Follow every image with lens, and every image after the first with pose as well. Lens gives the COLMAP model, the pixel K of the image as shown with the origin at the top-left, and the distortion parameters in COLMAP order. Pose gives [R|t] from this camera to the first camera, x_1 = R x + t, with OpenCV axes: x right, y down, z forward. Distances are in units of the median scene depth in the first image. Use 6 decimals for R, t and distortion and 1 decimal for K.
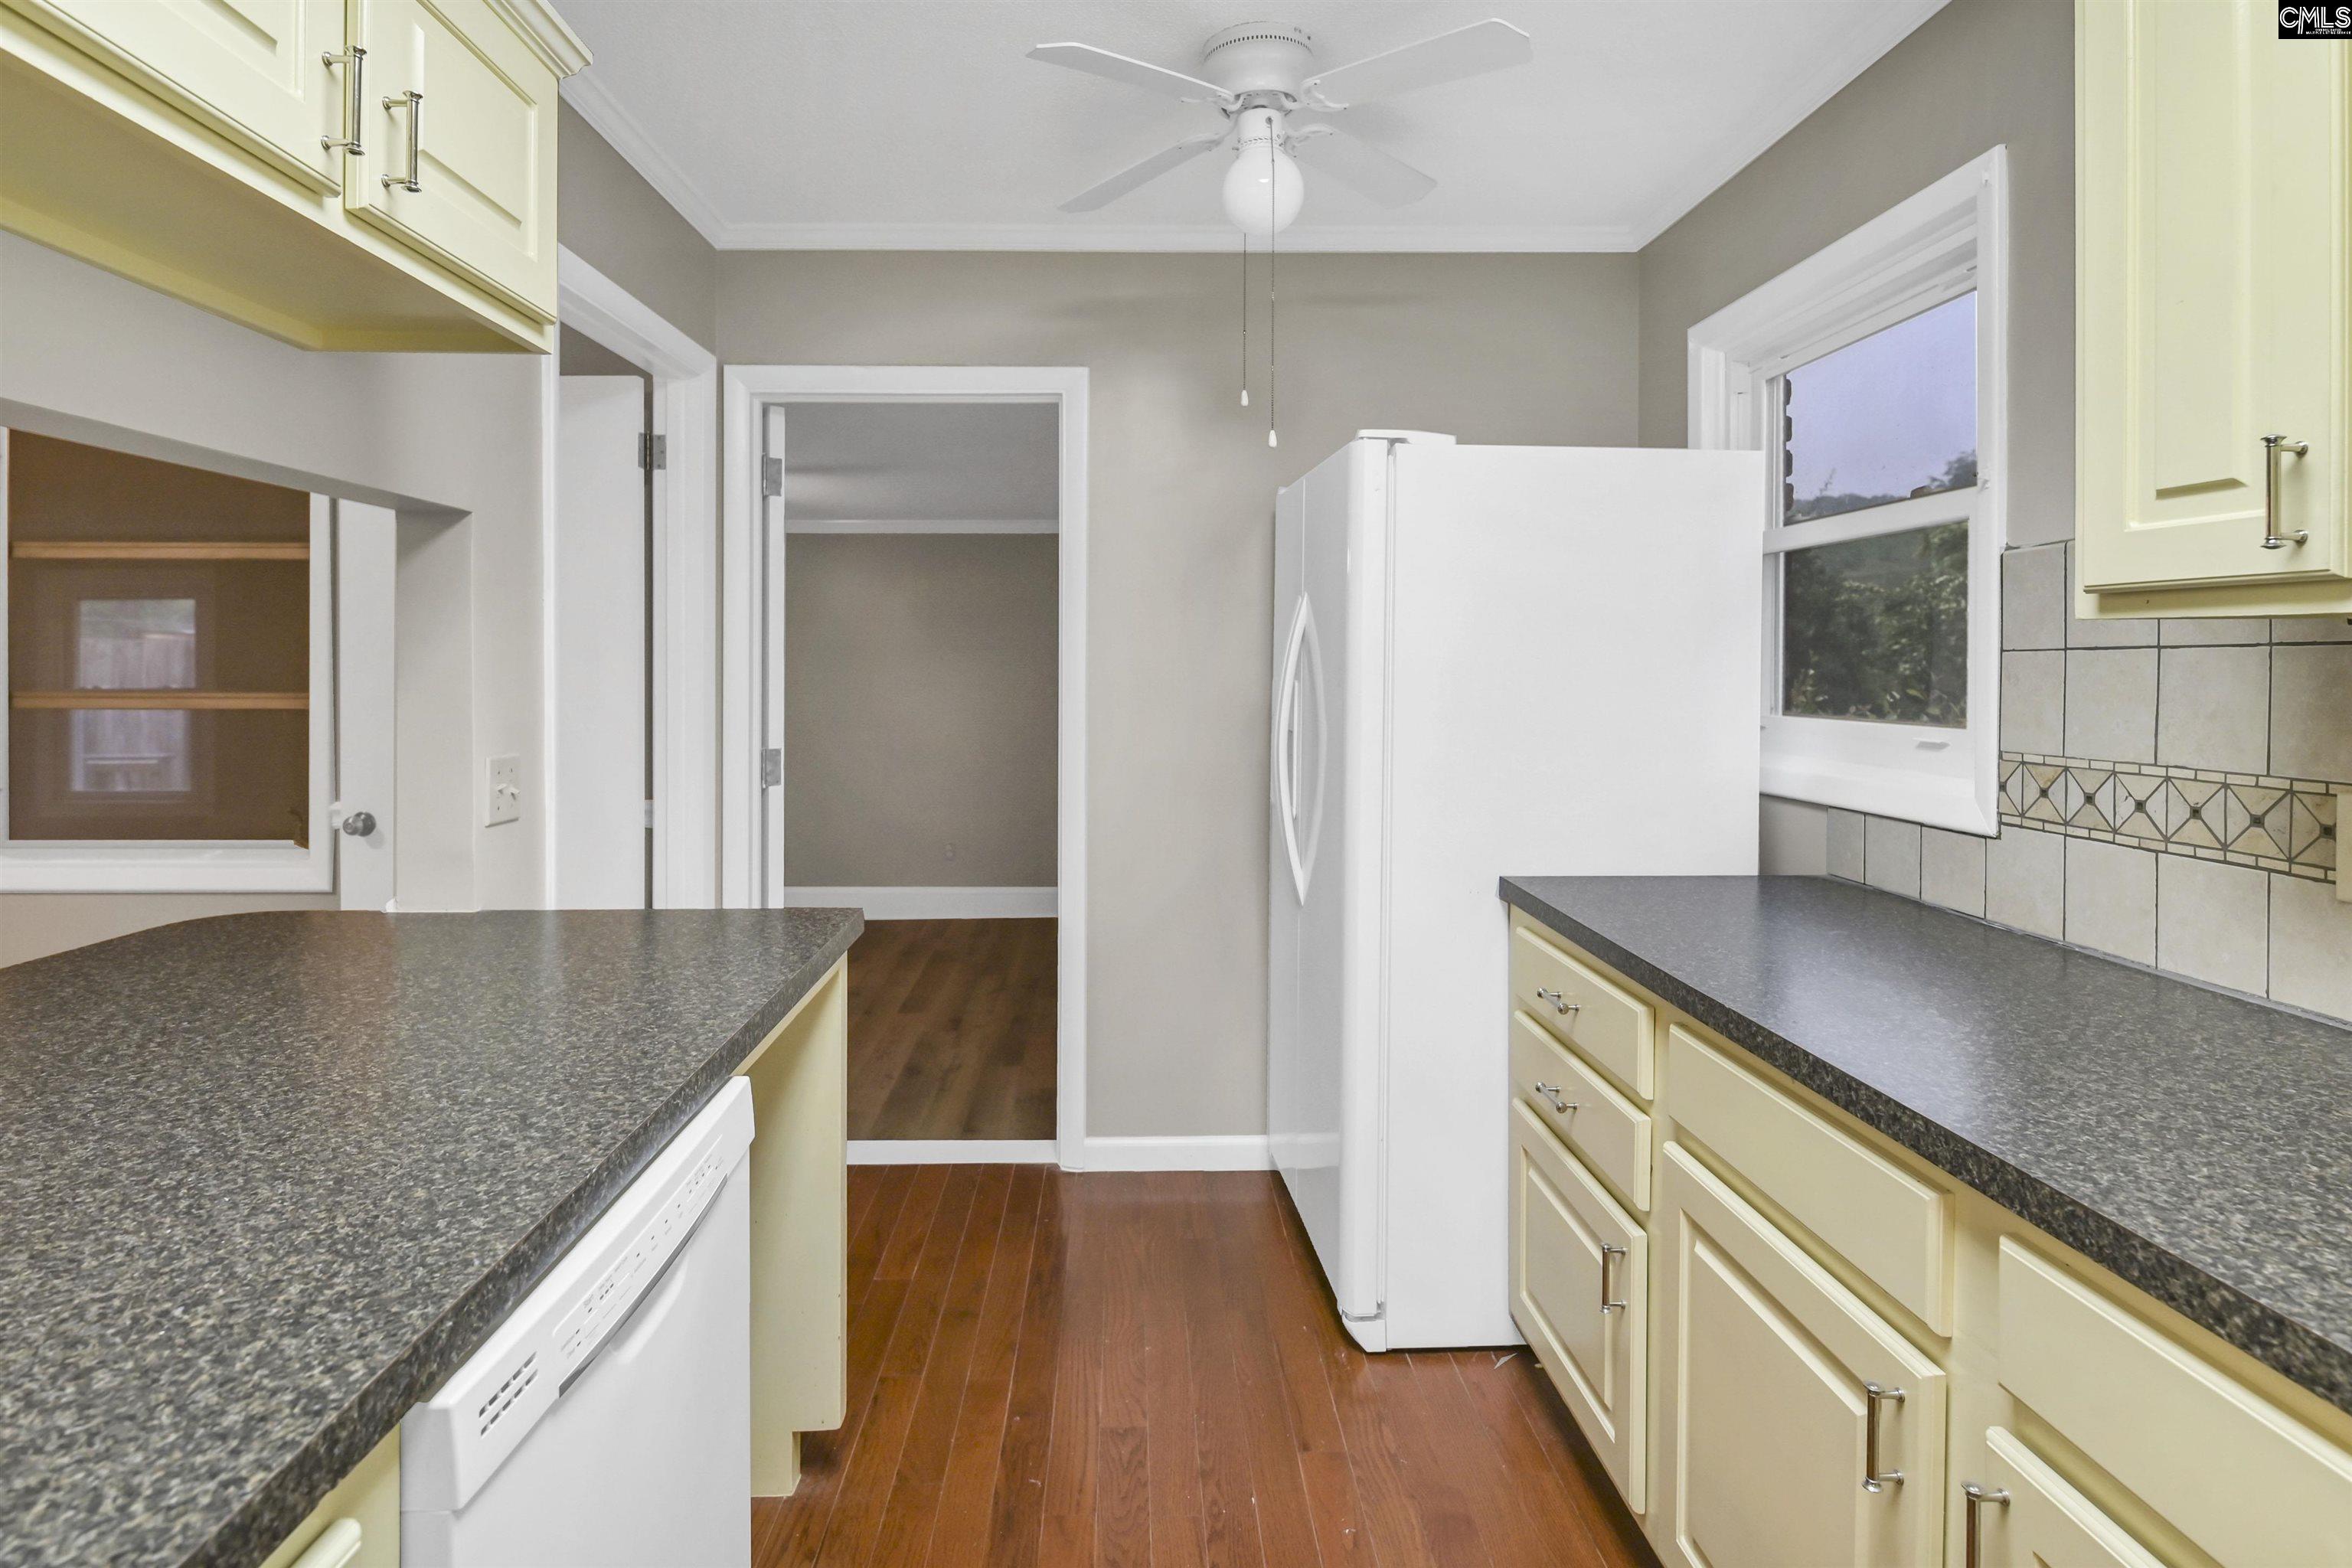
lens RADIAL K [[1225.5, 0, 1153.7], [0, 1225.5, 679.1], [0, 0, 1]] dist [0.002715, -0.009501]
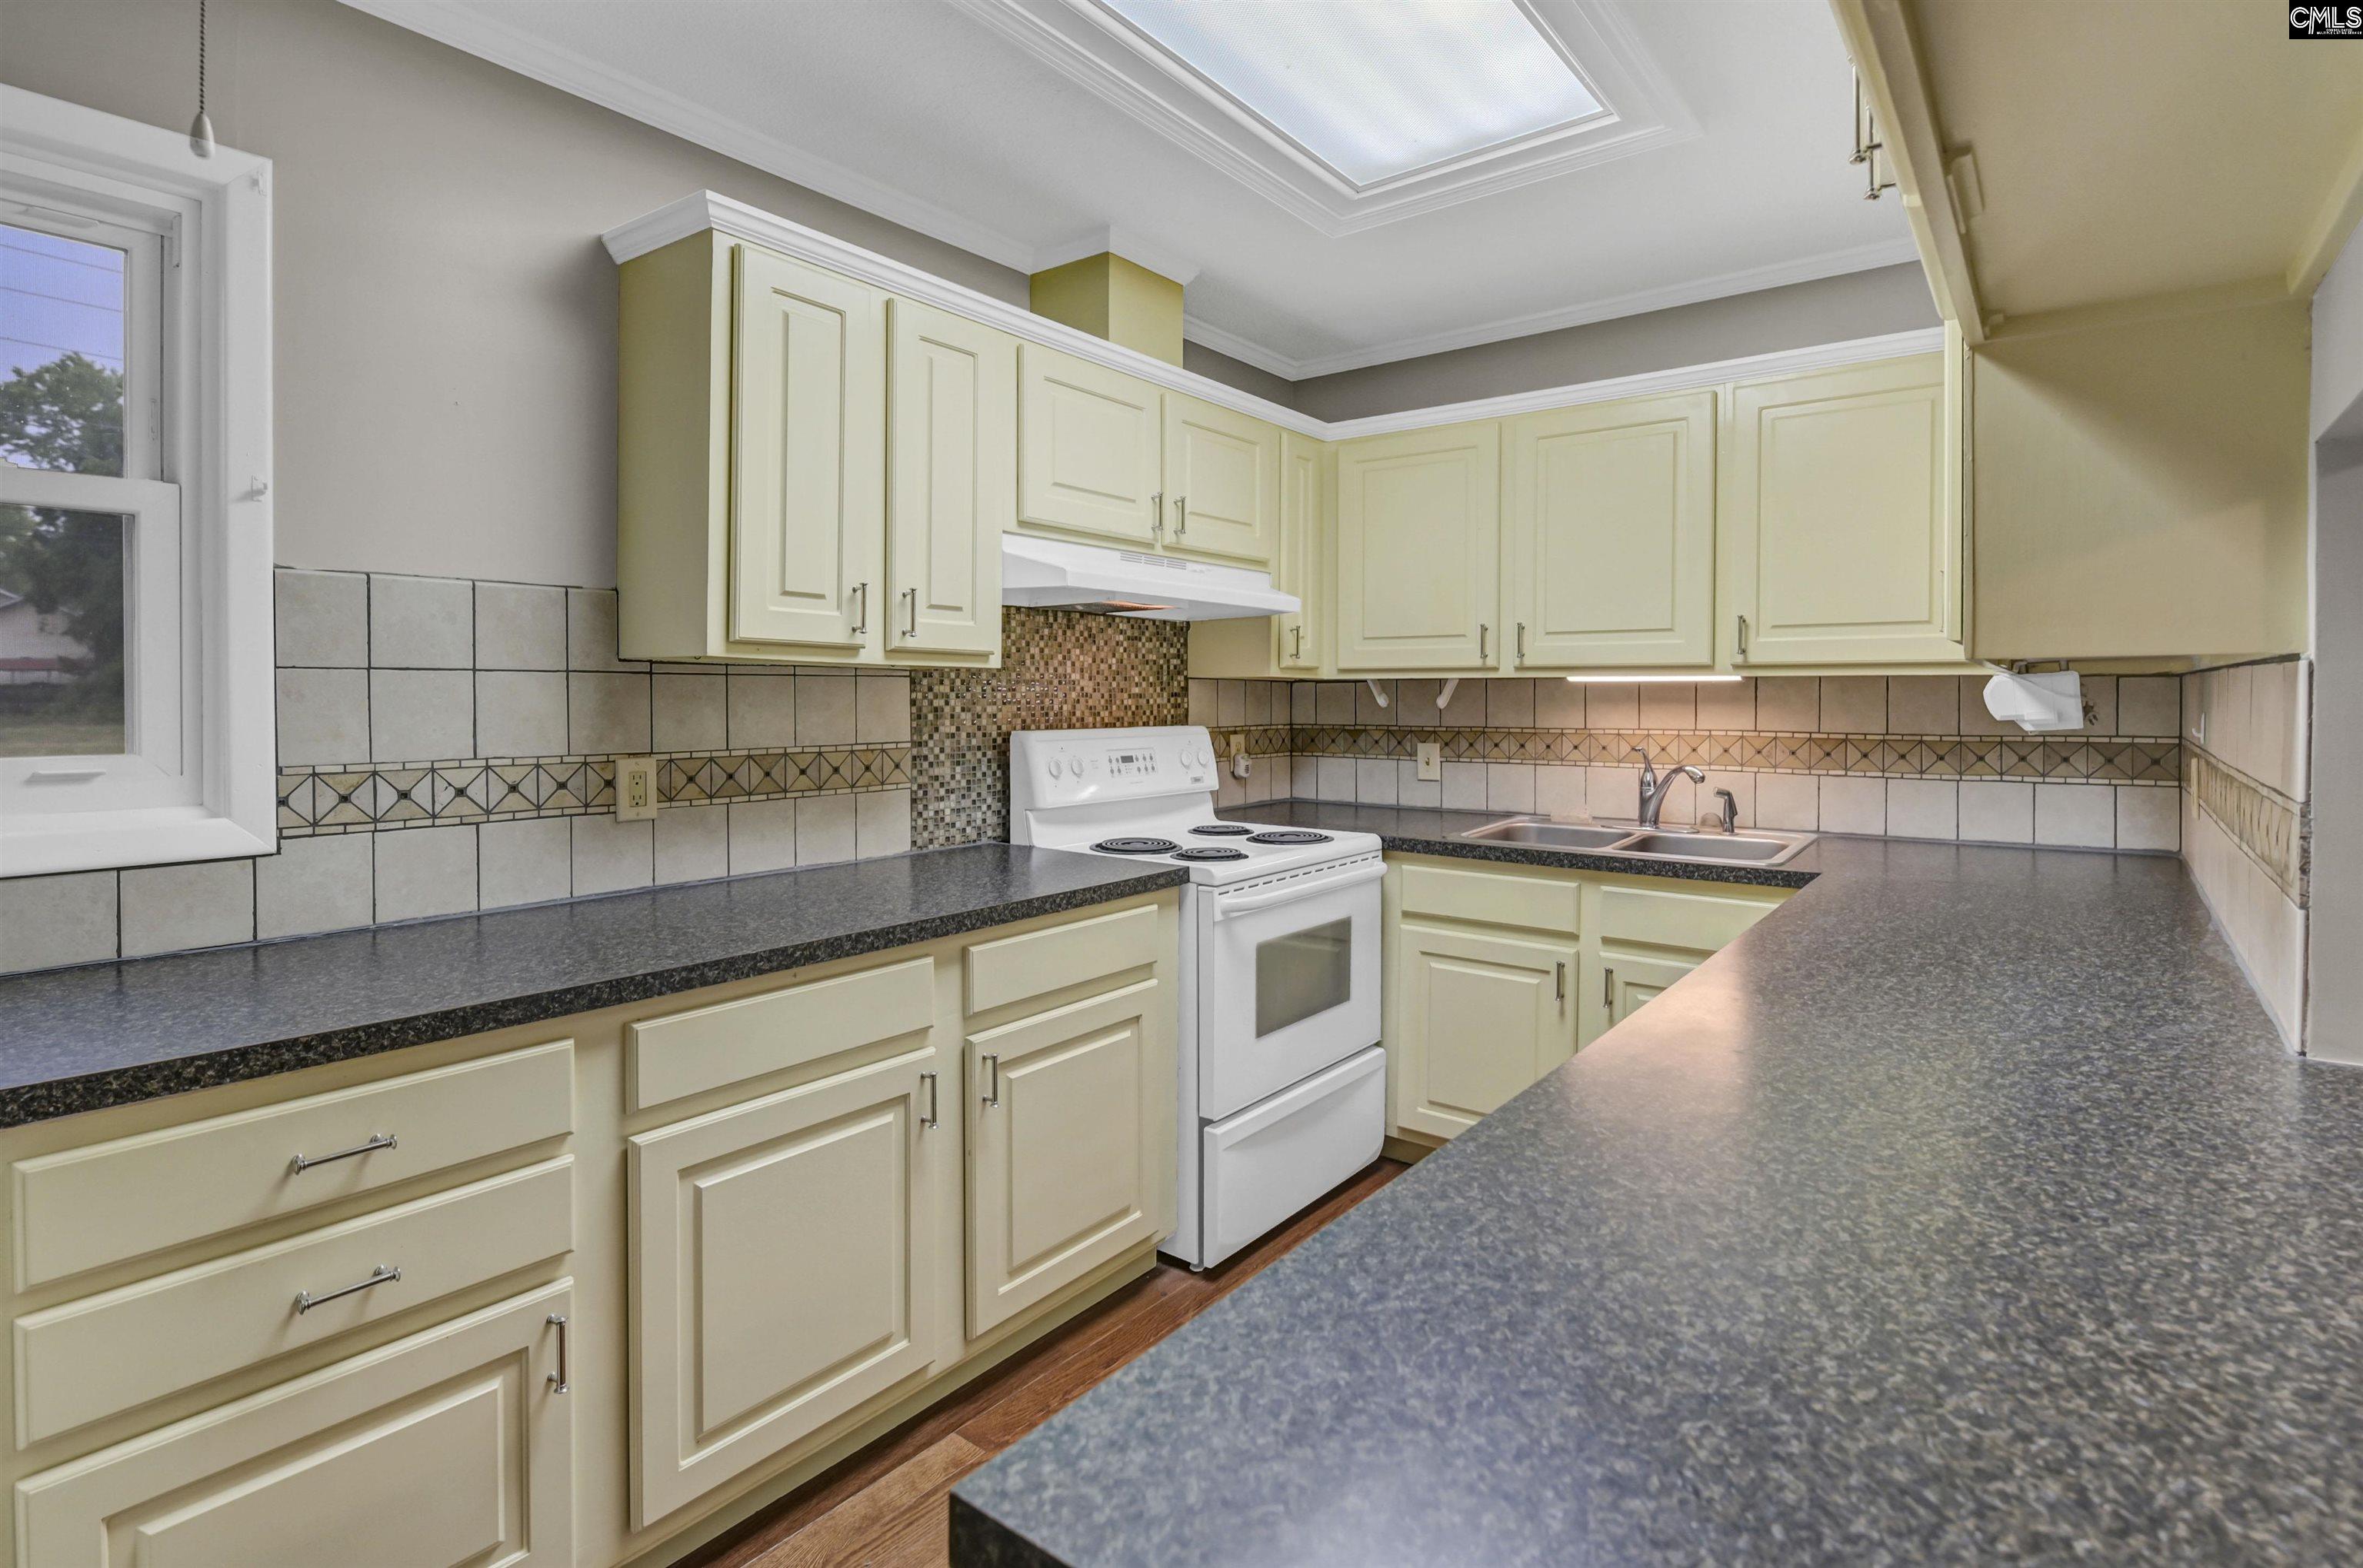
lens RADIAL K [[1134.7, 0, 1193.0], [0, 1134.7, 728.5], [0, 0, 1]] dist [0.000318, -0.007039]
pose [[-0.774760, -0.020240, 0.631931, -0.579484], [0.003288, 0.999345, 0.036039, -0.004447], [-0.632247, 0.030000, -0.774186, 1.507418]]
